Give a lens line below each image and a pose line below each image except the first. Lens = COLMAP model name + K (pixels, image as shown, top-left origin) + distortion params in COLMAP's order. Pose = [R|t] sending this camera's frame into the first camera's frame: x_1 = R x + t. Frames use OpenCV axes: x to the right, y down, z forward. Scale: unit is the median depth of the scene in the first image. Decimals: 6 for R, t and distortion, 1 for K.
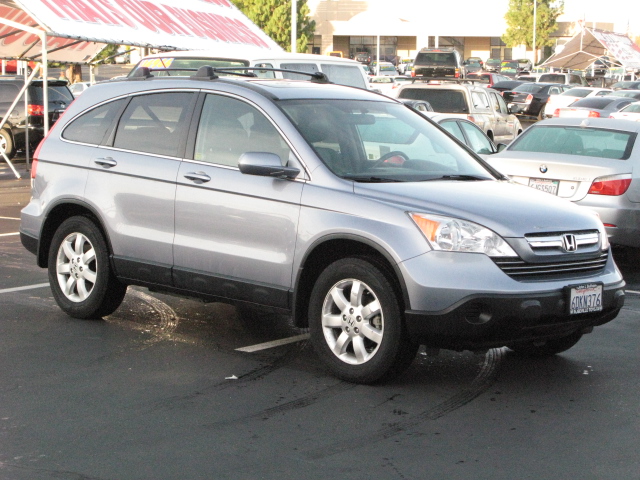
lens RADIAL K [[1528.9, 0, 319.1], [0, 1528.9, 239.5], [0, 0, 1]] dist [0.113869, 0.000000]
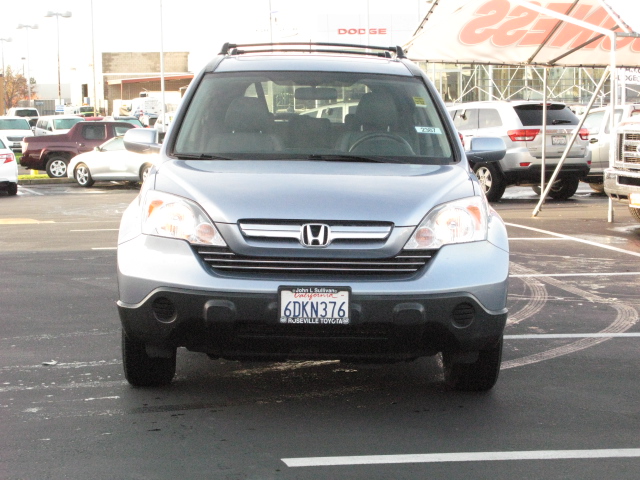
lens RADIAL K [[1528.9, 0, 319.9], [0, 1528.9, 240.3], [0, 0, 1]] dist [0.113869, 0.000000]
pose [[0.748339, 0.042980, -0.661922, 0.693073], [-0.060784, 0.998143, -0.003909, 0.007843], [0.660525, 0.043159, 0.749563, 0.413441]]
